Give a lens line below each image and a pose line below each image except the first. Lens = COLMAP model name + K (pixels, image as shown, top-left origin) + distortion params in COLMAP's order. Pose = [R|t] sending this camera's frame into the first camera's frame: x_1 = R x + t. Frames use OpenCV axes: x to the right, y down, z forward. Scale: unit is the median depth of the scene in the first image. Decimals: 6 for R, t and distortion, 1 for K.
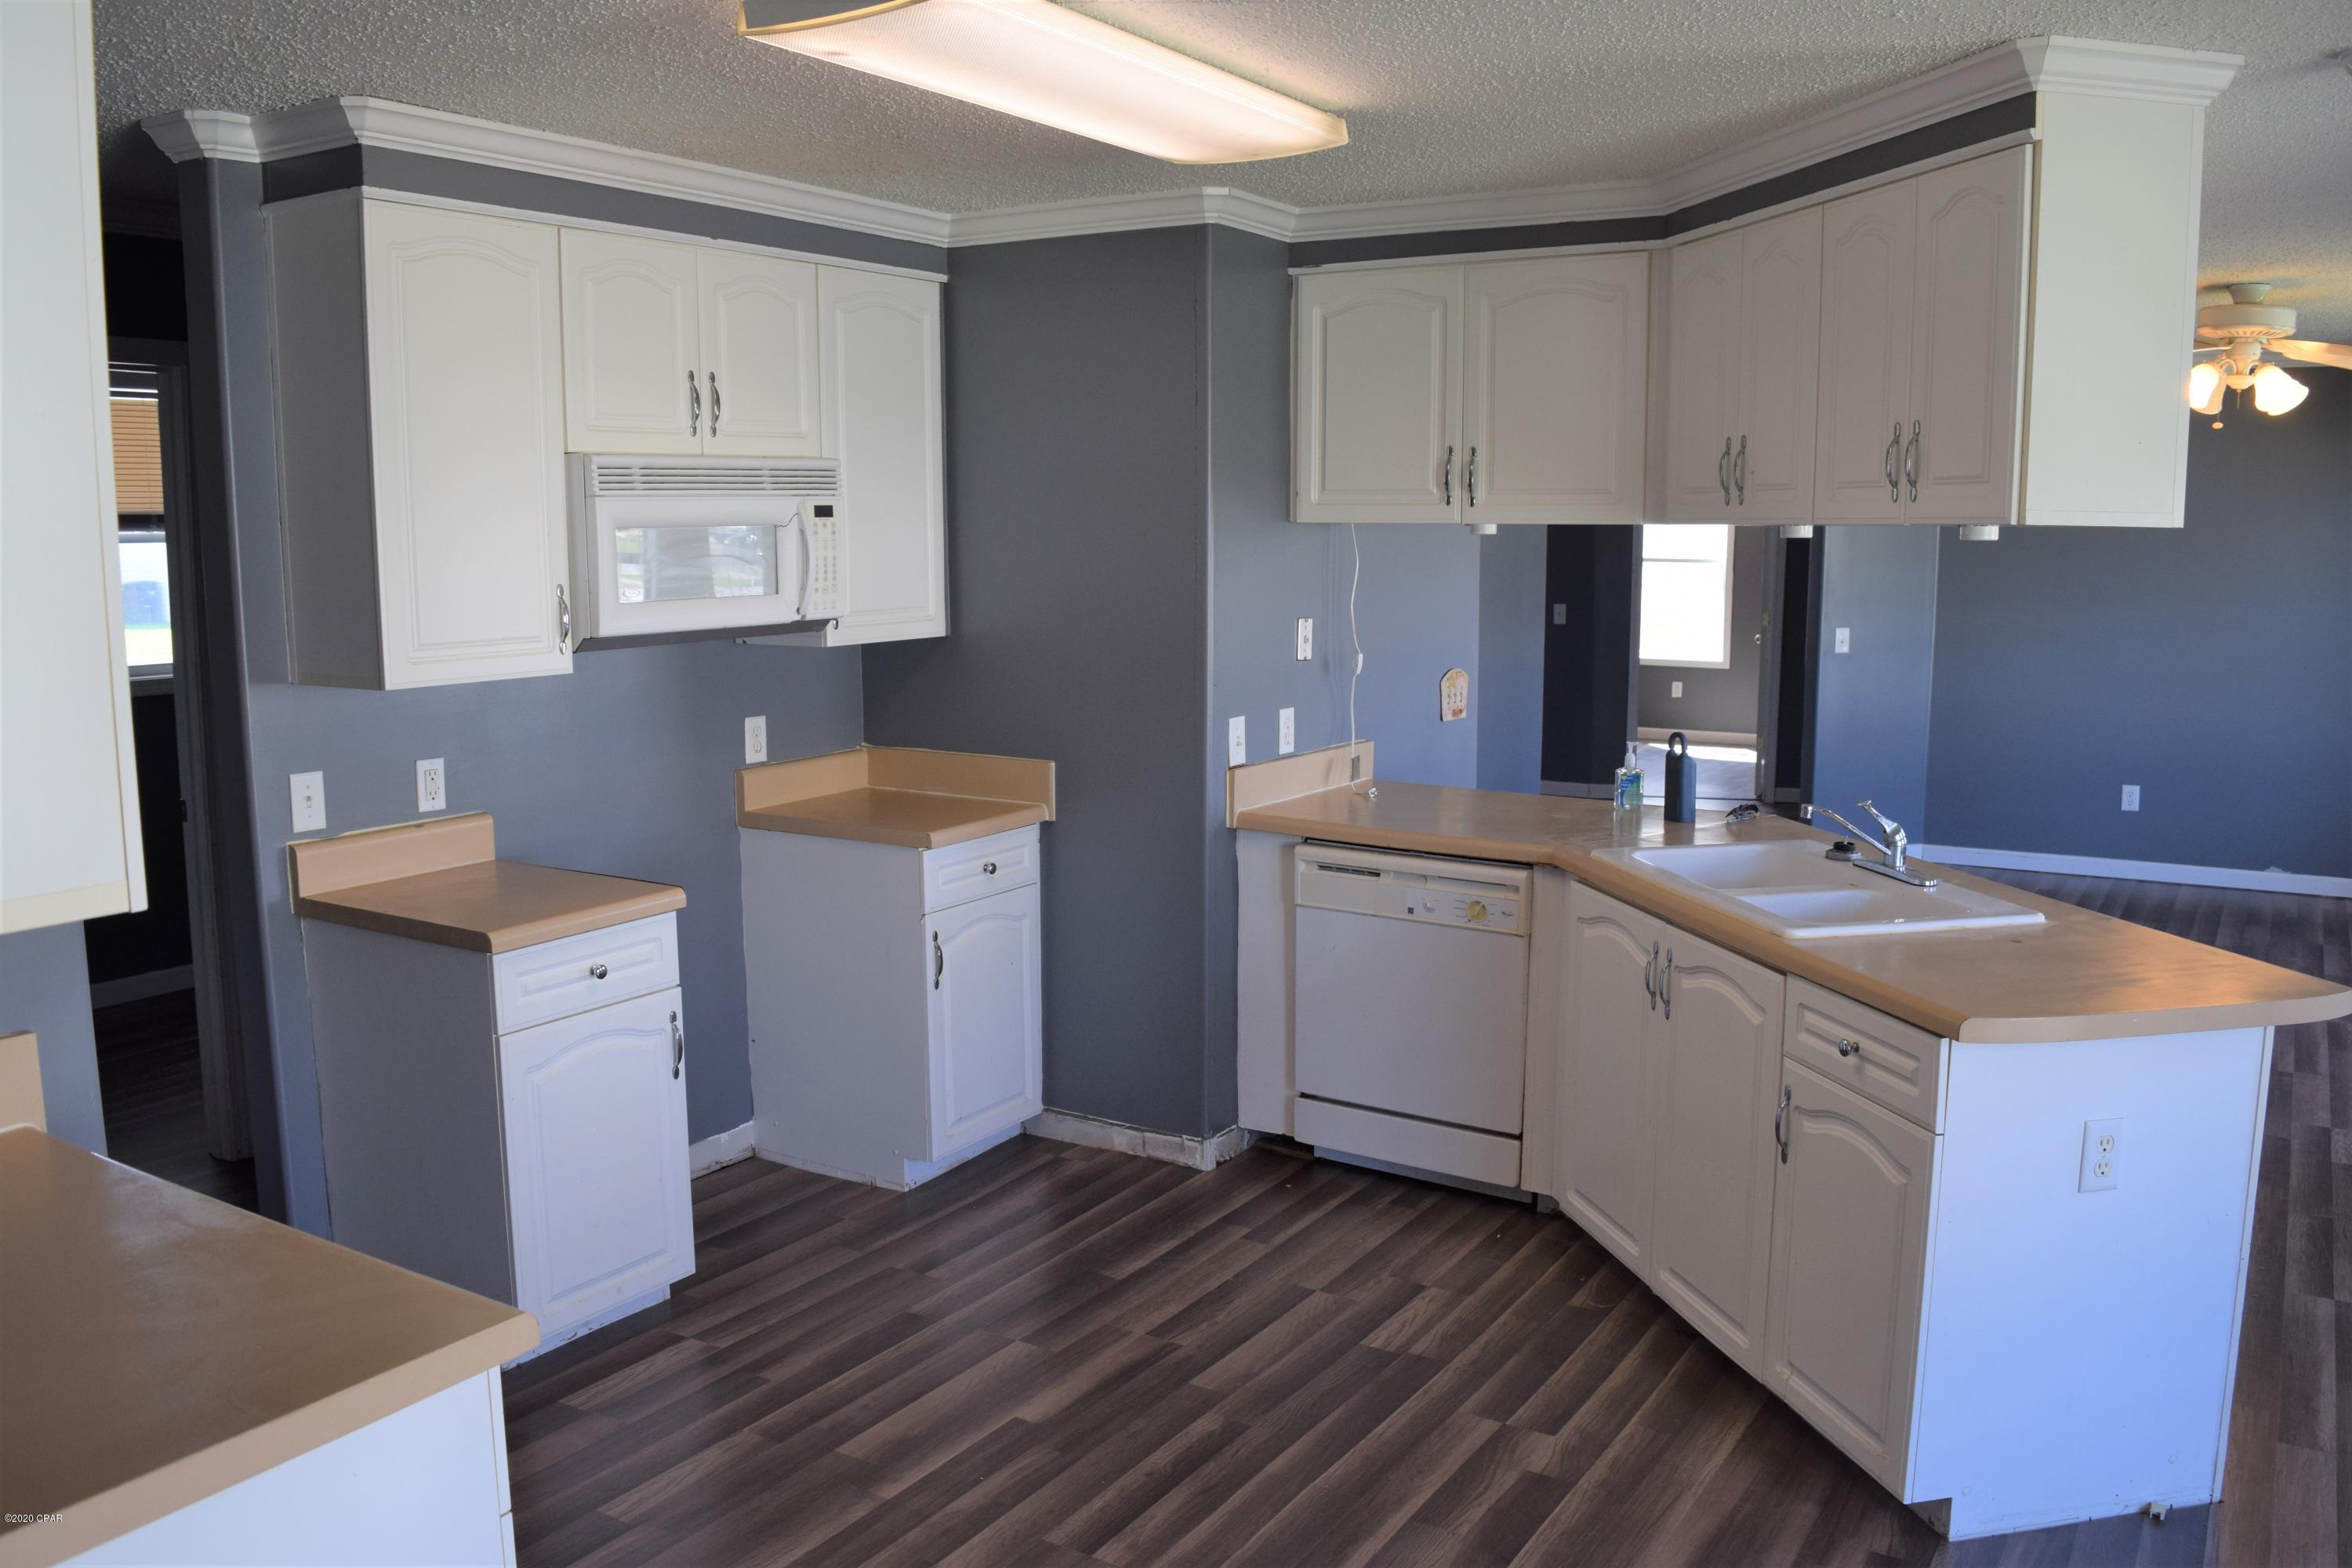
lens RADIAL K [[1883.7, 0, 1188.0], [0, 1883.7, 795.5], [0, 0, 1]] dist [-0.095524, 0.020410]
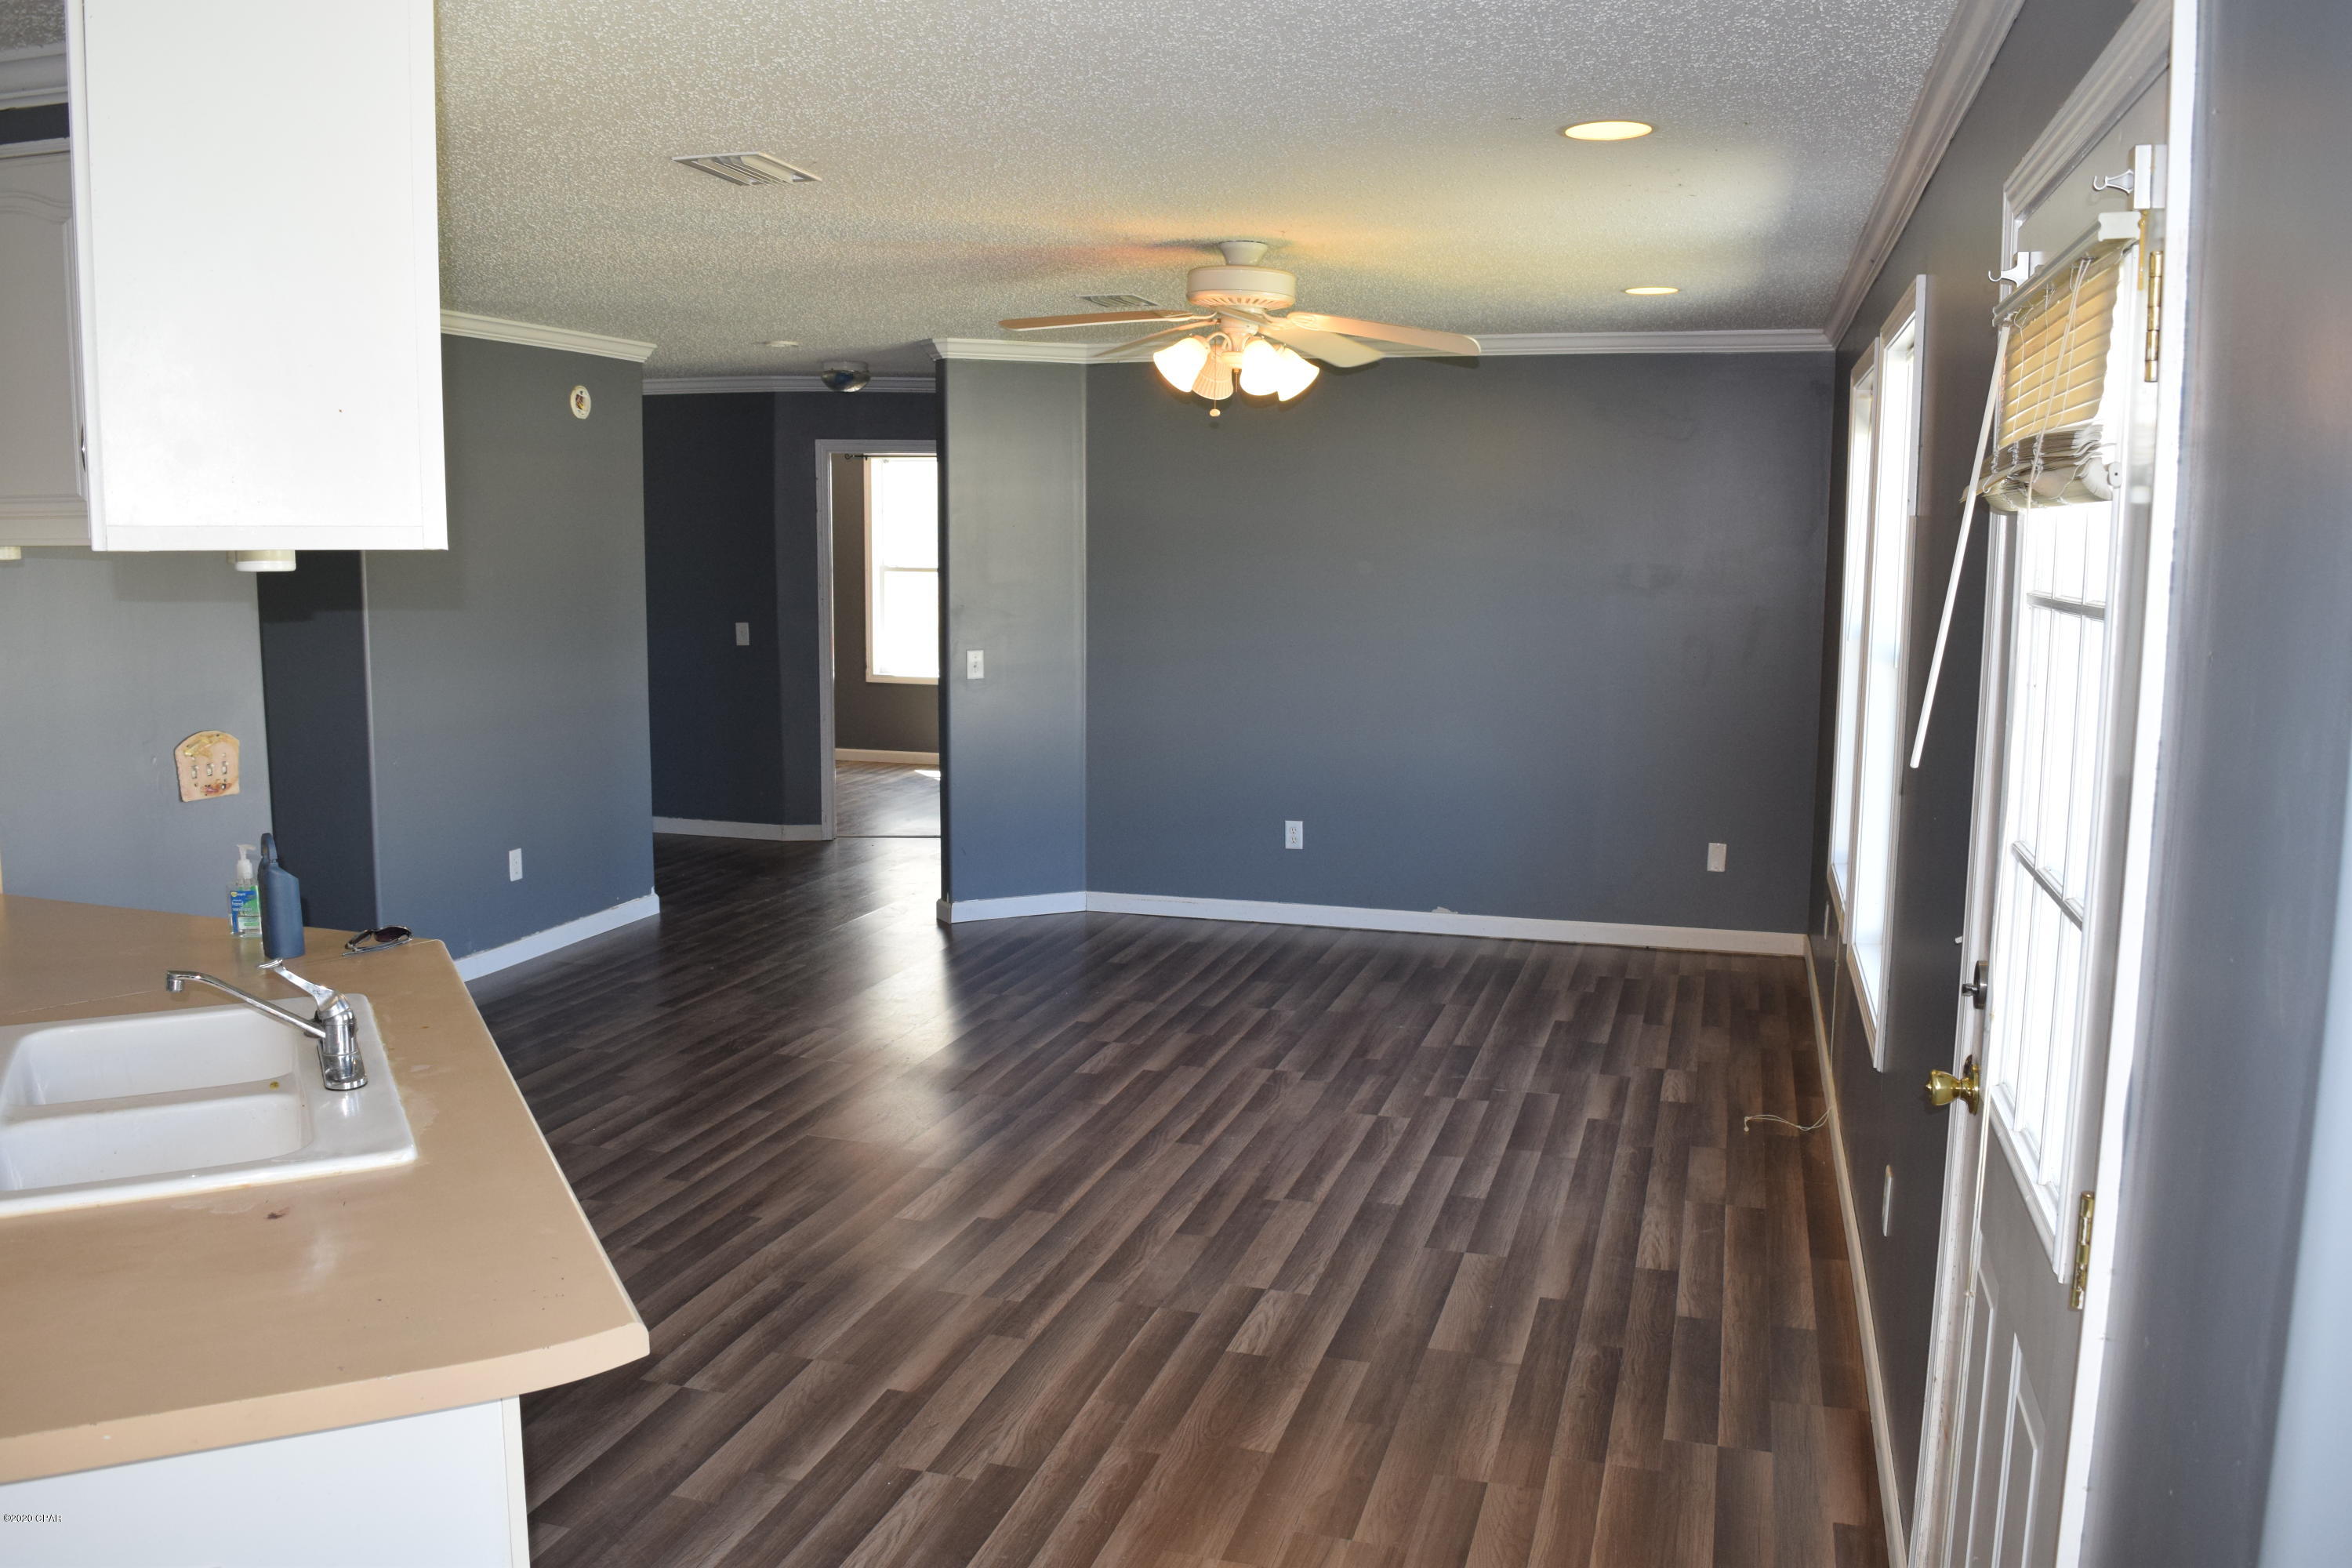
lens RADIAL K [[1883.7, 0, 1193.3], [0, 1883.7, 793.3], [0, 0, 1]] dist [-0.095524, 0.020410]
pose [[0.964537, -0.028534, 0.262402, 0.438347], [0.029466, 0.999566, 0.000384, -0.040784], [-0.262299, 0.007361, 0.964958, 0.240010]]
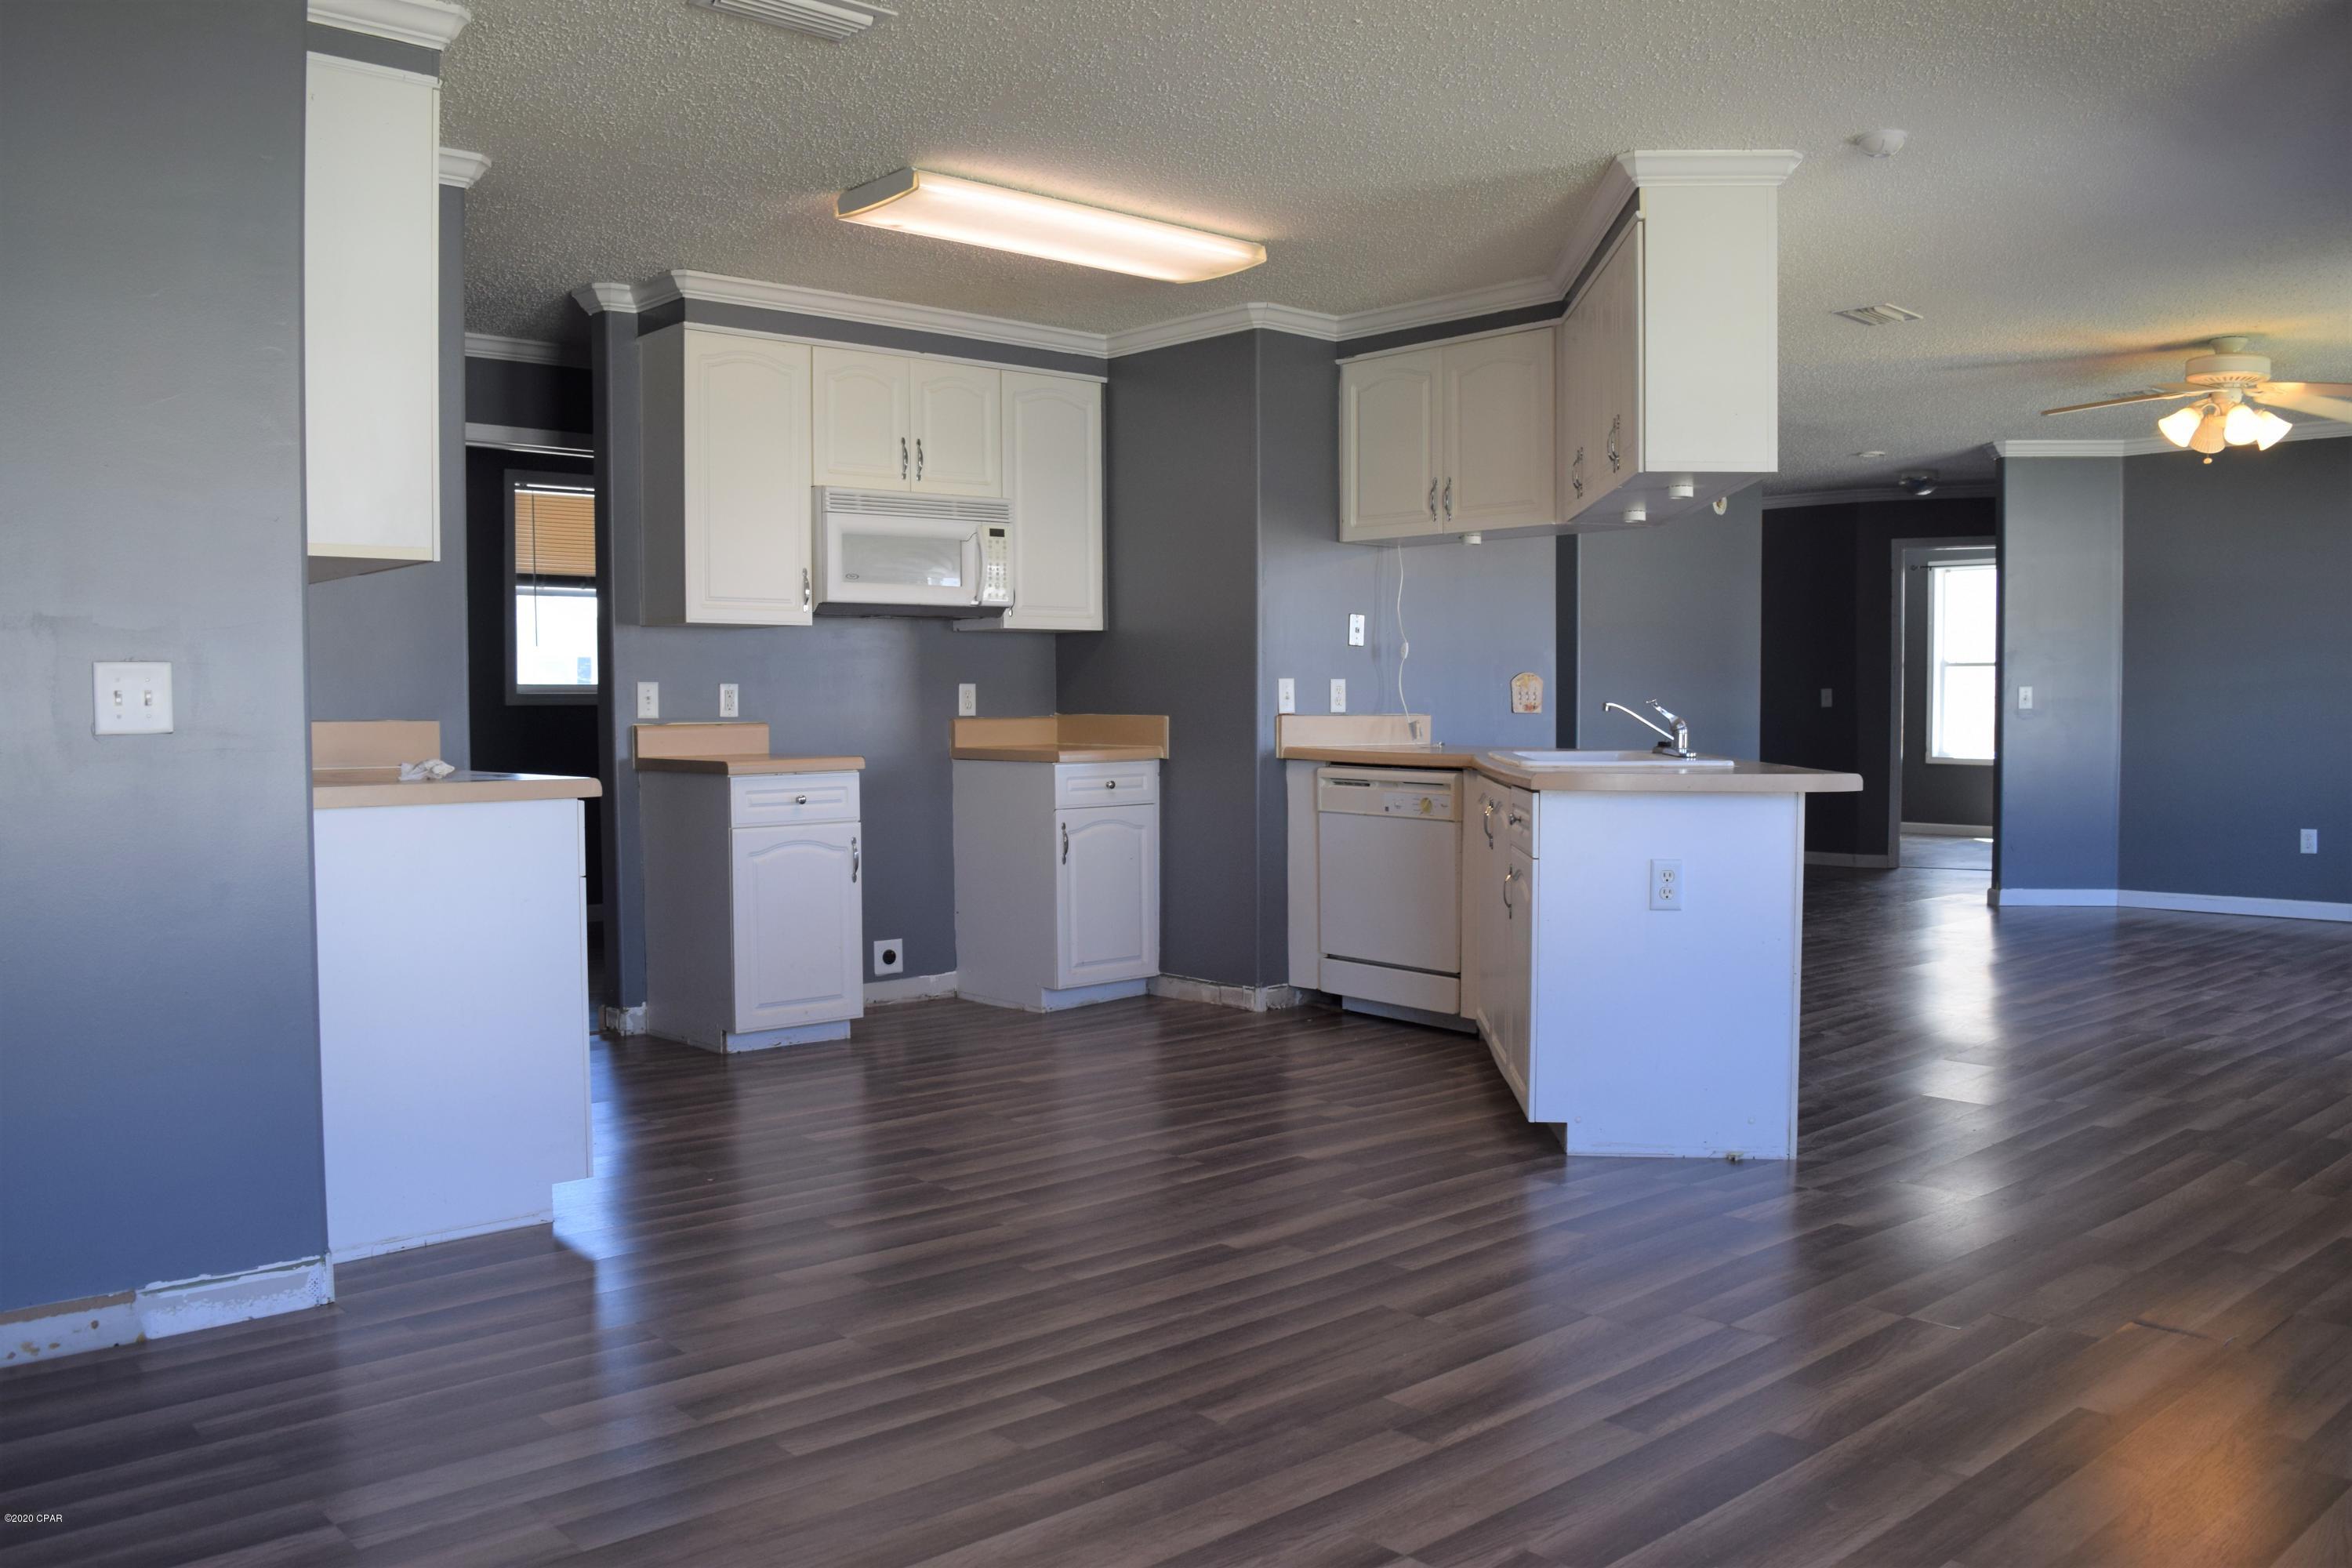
lens RADIAL K [[1883.7, 0, 1156.9], [0, 1883.7, 783.6], [0, 0, 1]] dist [-0.095524, 0.020410]
pose [[0.957621, 0.009878, -0.287862, 0.354567], [-0.038401, 0.994868, -0.093608, 0.178730], [0.285460, 0.100695, 0.953086, -0.356822]]
